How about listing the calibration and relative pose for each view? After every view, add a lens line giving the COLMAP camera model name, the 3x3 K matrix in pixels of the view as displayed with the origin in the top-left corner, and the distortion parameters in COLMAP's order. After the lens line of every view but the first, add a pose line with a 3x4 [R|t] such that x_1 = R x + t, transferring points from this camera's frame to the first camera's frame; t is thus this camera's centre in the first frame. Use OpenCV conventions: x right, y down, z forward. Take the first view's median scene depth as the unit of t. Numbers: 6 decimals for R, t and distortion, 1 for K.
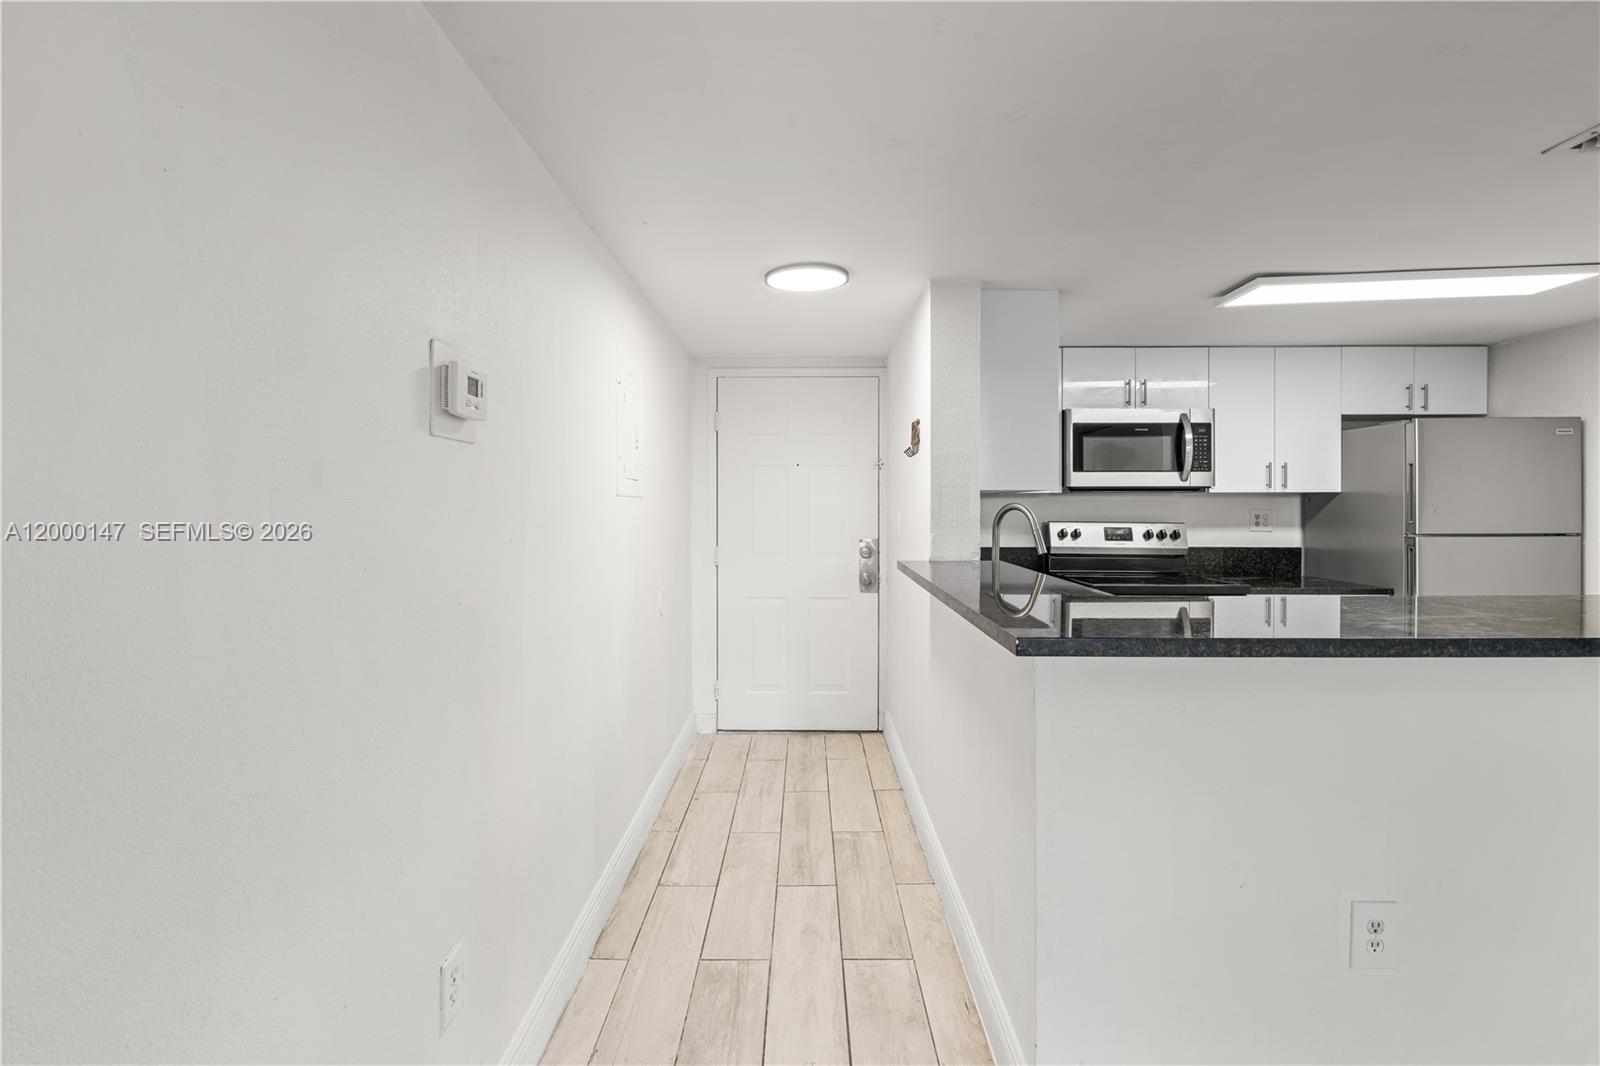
lens RADIAL K [[720.8, 0, 804.7], [0, 720.8, 514.7], [0, 0, 1]] dist [0.001508, 0.000652]
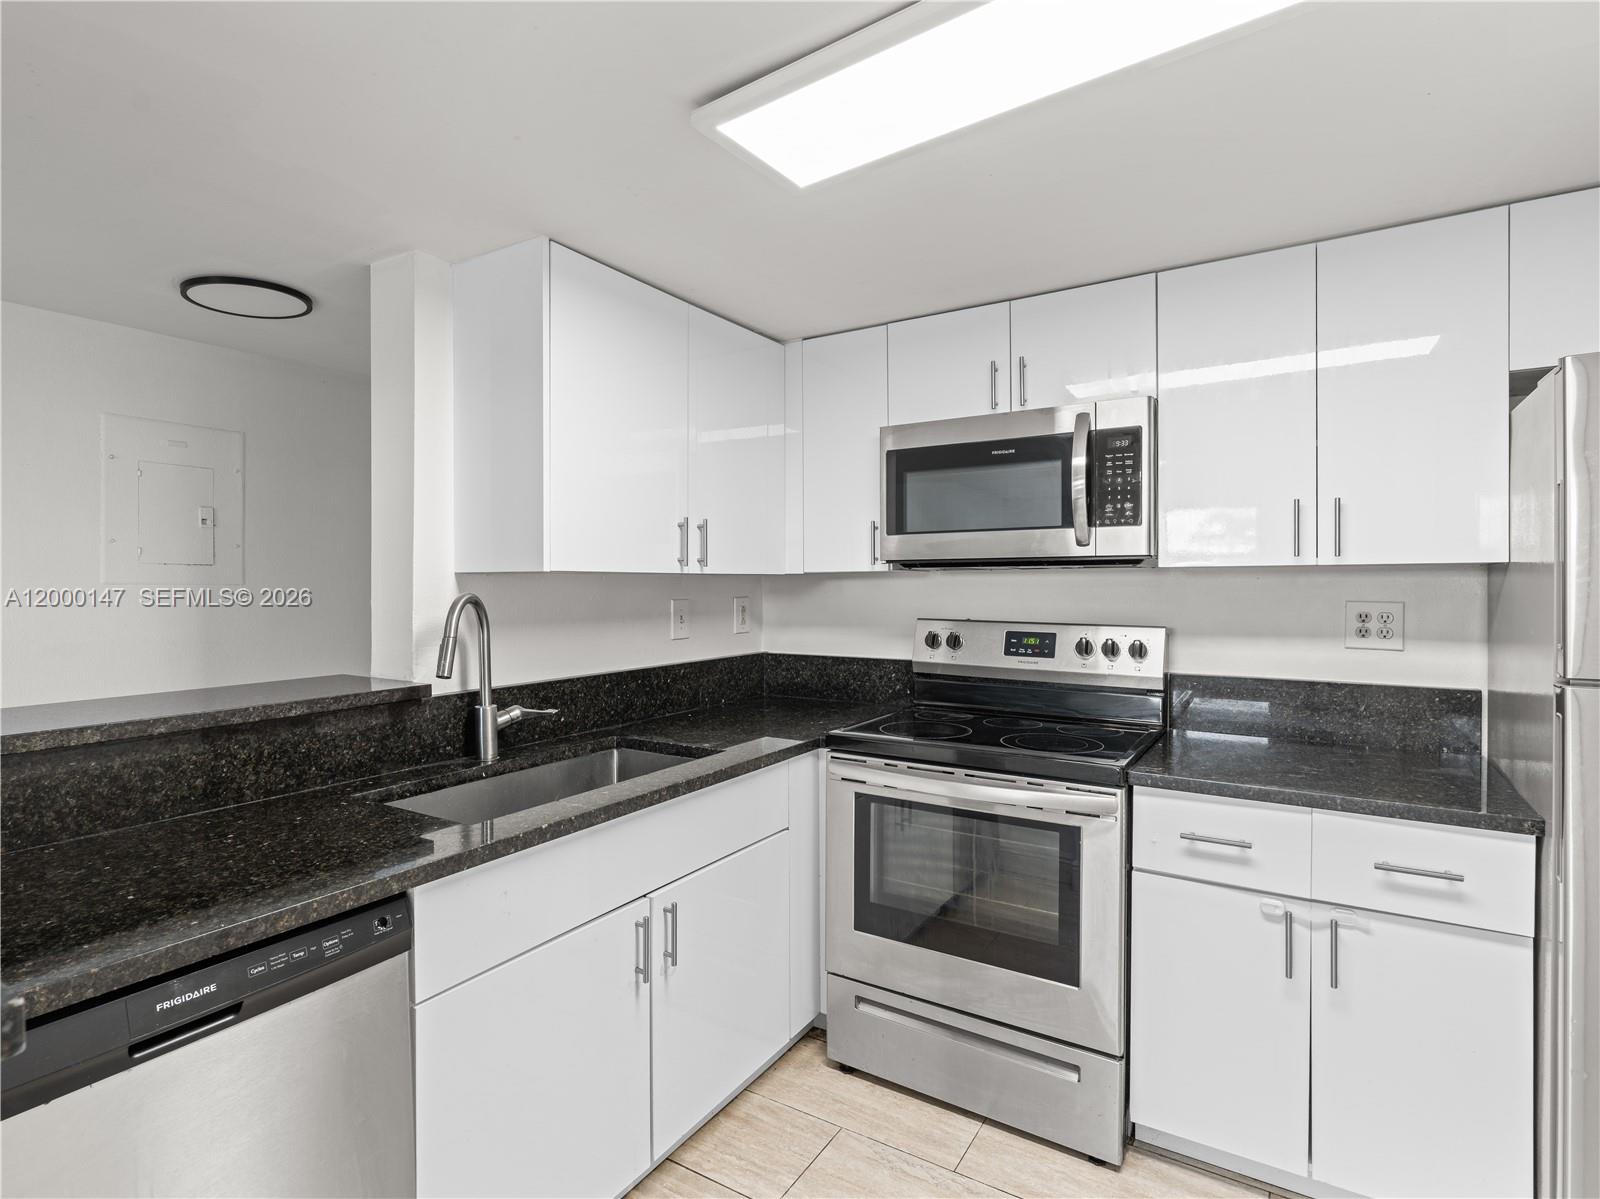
lens RADIAL K [[806.7, 0, 800.0], [0, 806.7, 599.5], [0, 0, 1]] dist [-0.004196, 0.000365]
pose [[0.846648, 0.009255, -0.532072, 0.659314], [-0.004528, 0.999938, 0.010188, -0.013648], [0.532134, -0.006217, 0.846638, 0.410959]]
